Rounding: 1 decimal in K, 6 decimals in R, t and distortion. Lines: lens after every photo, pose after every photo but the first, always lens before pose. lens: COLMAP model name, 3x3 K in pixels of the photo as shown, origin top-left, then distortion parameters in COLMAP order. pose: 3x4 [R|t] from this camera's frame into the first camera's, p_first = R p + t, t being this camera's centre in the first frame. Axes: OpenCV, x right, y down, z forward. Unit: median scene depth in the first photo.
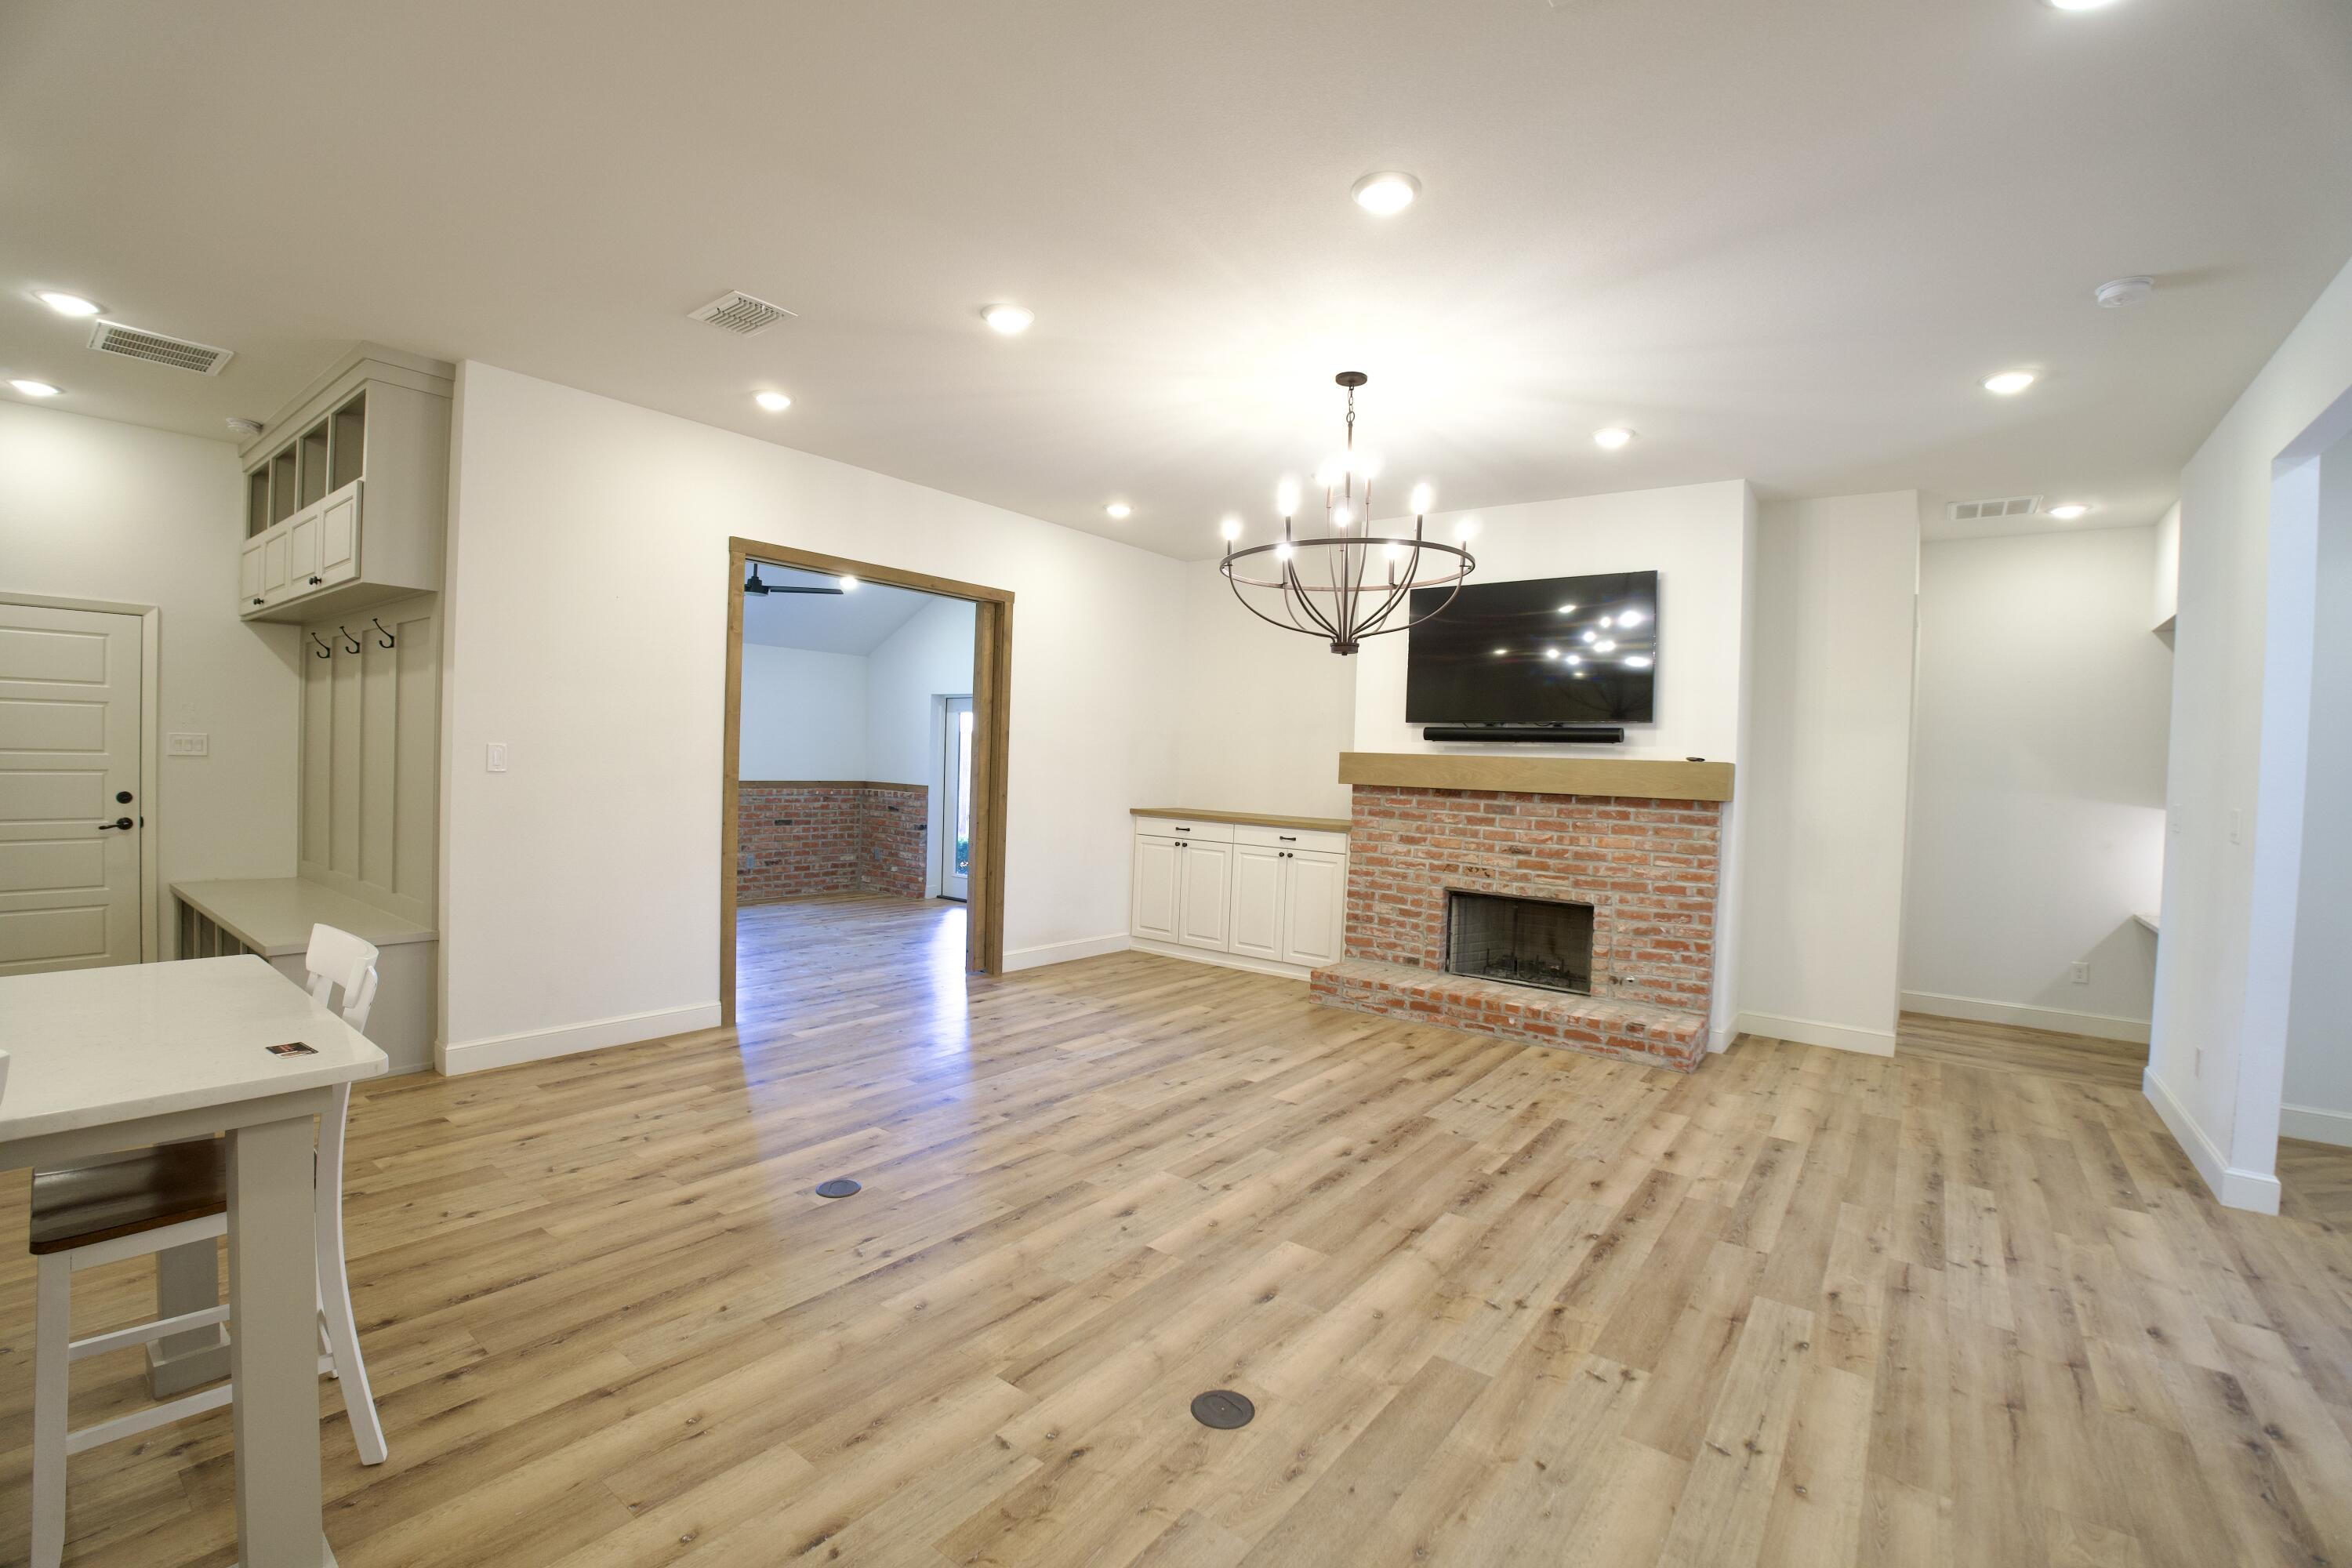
lens RADIAL K [[1015.5, 0, 1170.5], [0, 1015.5, 773.7], [0, 0, 1]] dist [-0.052194, 0.000877]
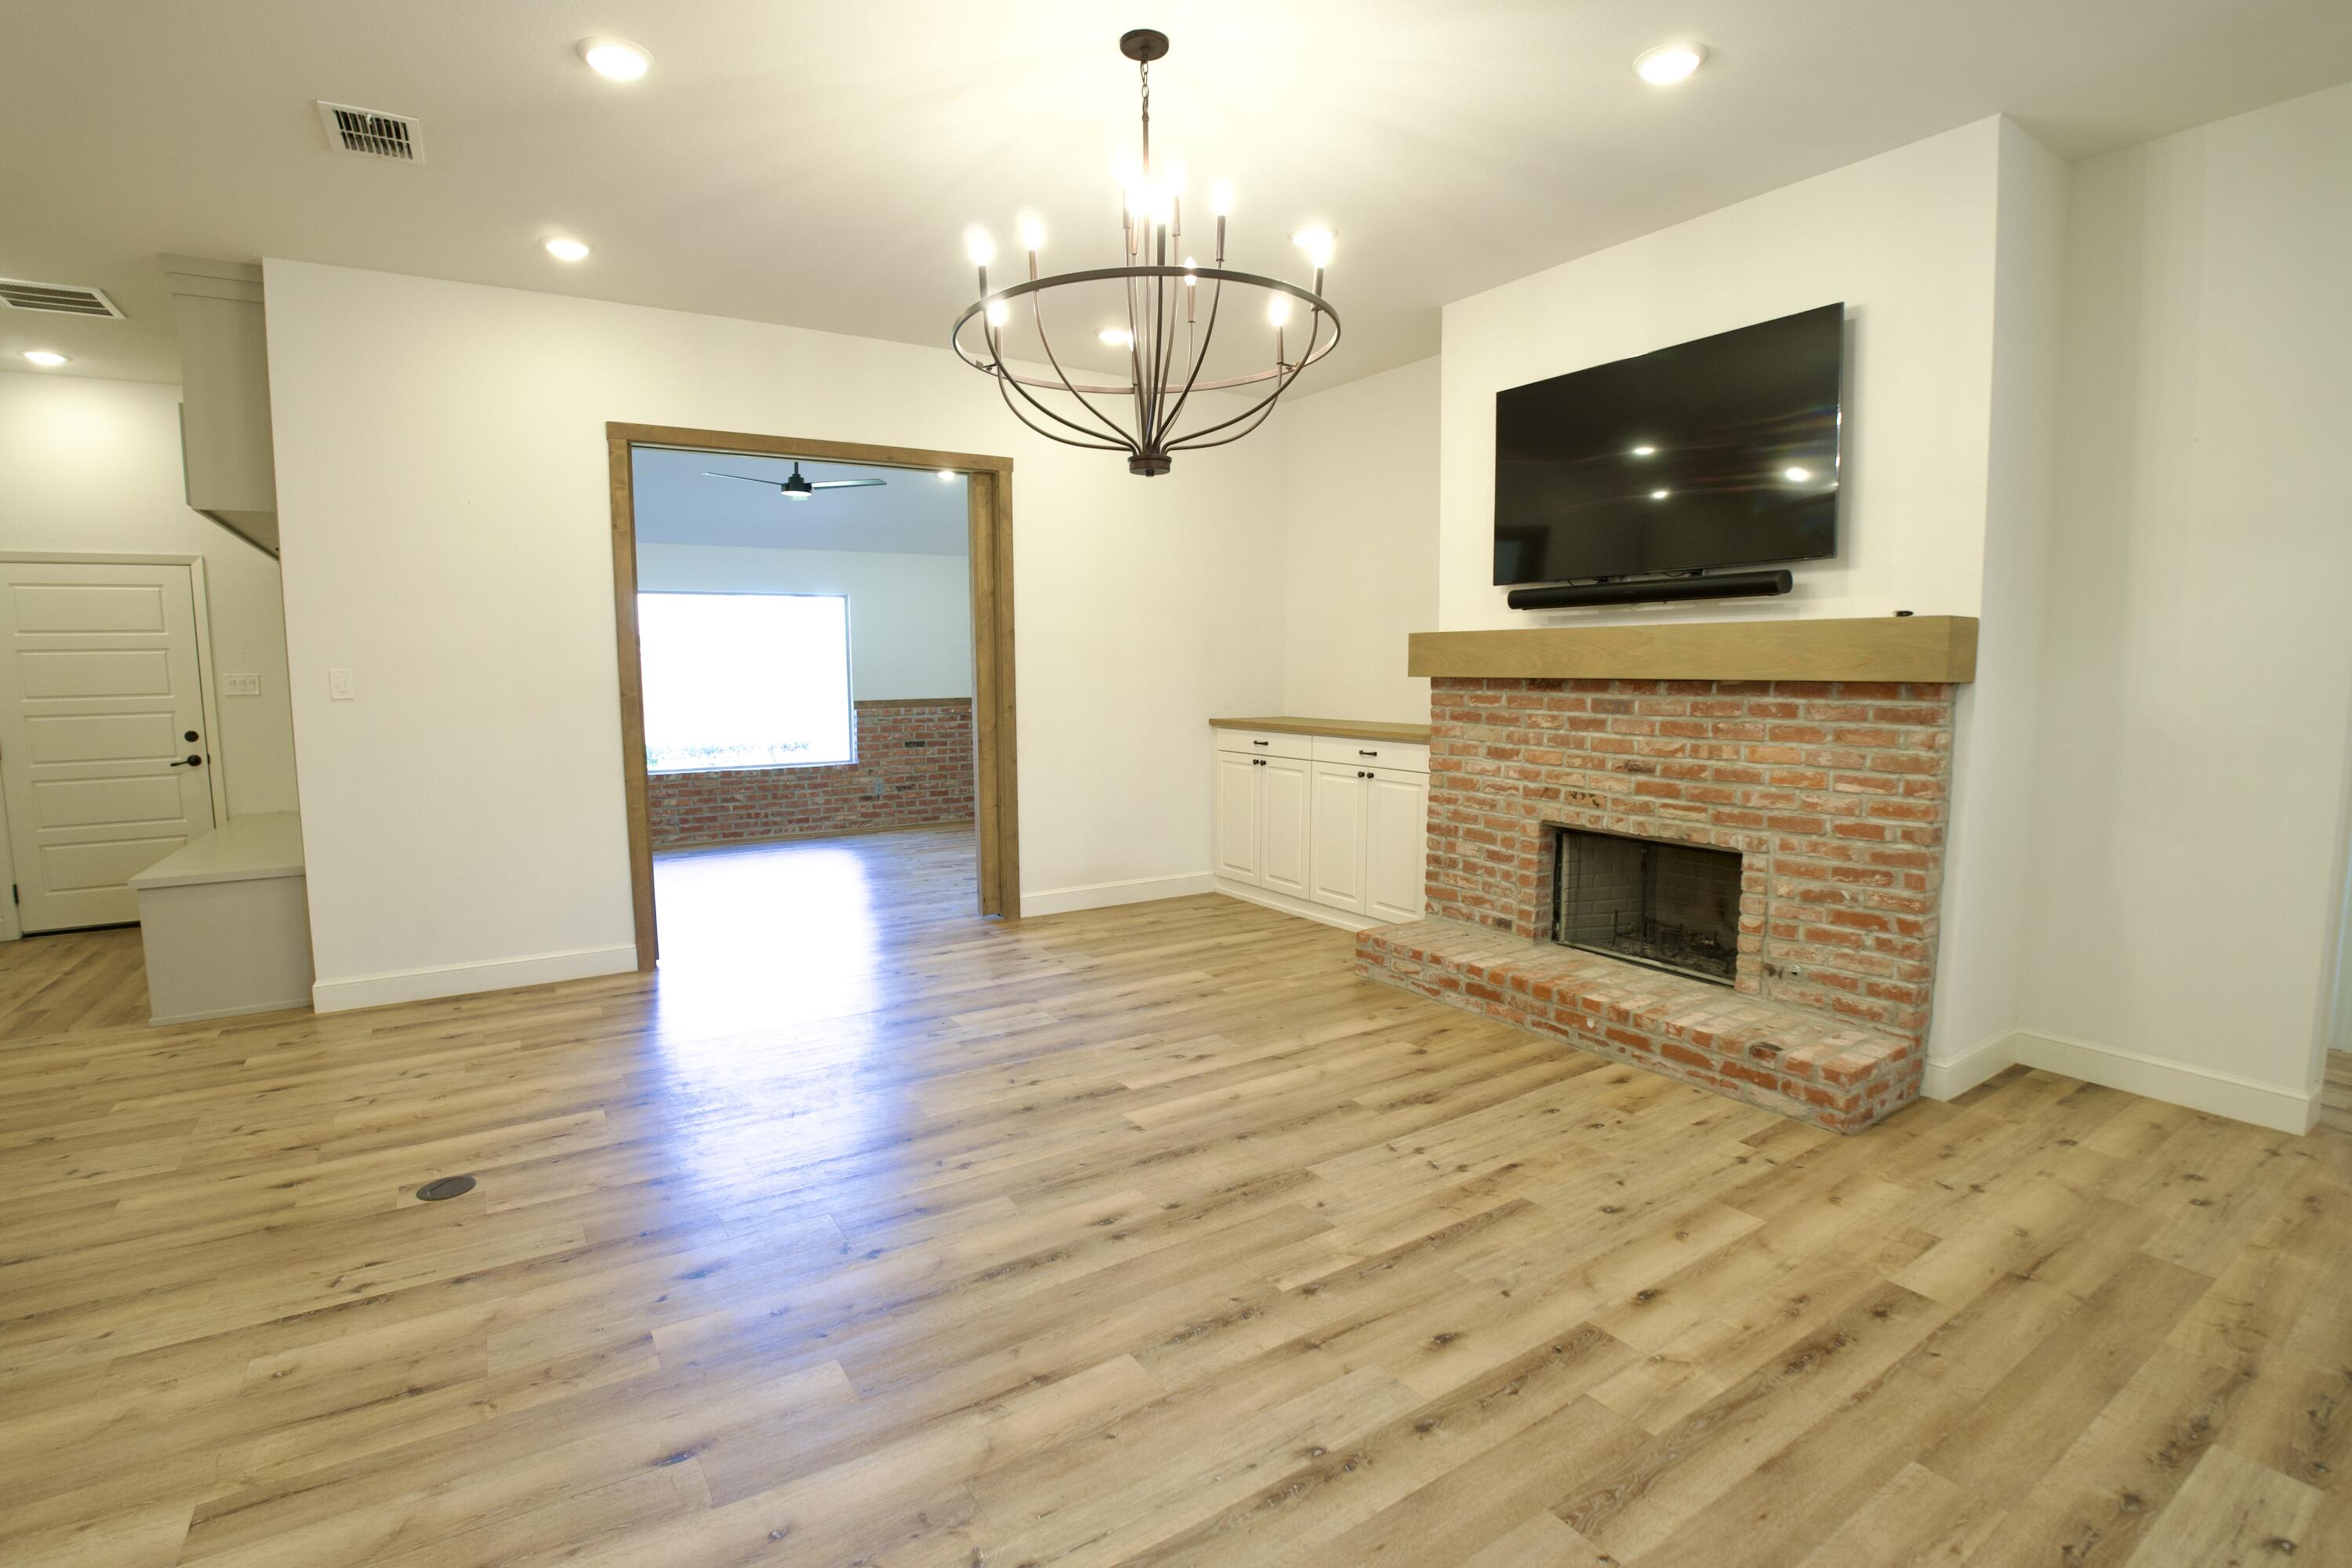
lens RADIAL K [[1090.0, 0, 1171.9], [0, 1090.0, 771.3], [0, 0, 1]] dist [-0.053509, 0.006282]
pose [[0.940735, -0.009370, -0.339014, 0.340823], [0.035815, 0.996773, 0.071836, 0.019072], [0.337247, -0.079721, 0.938035, 0.263646]]
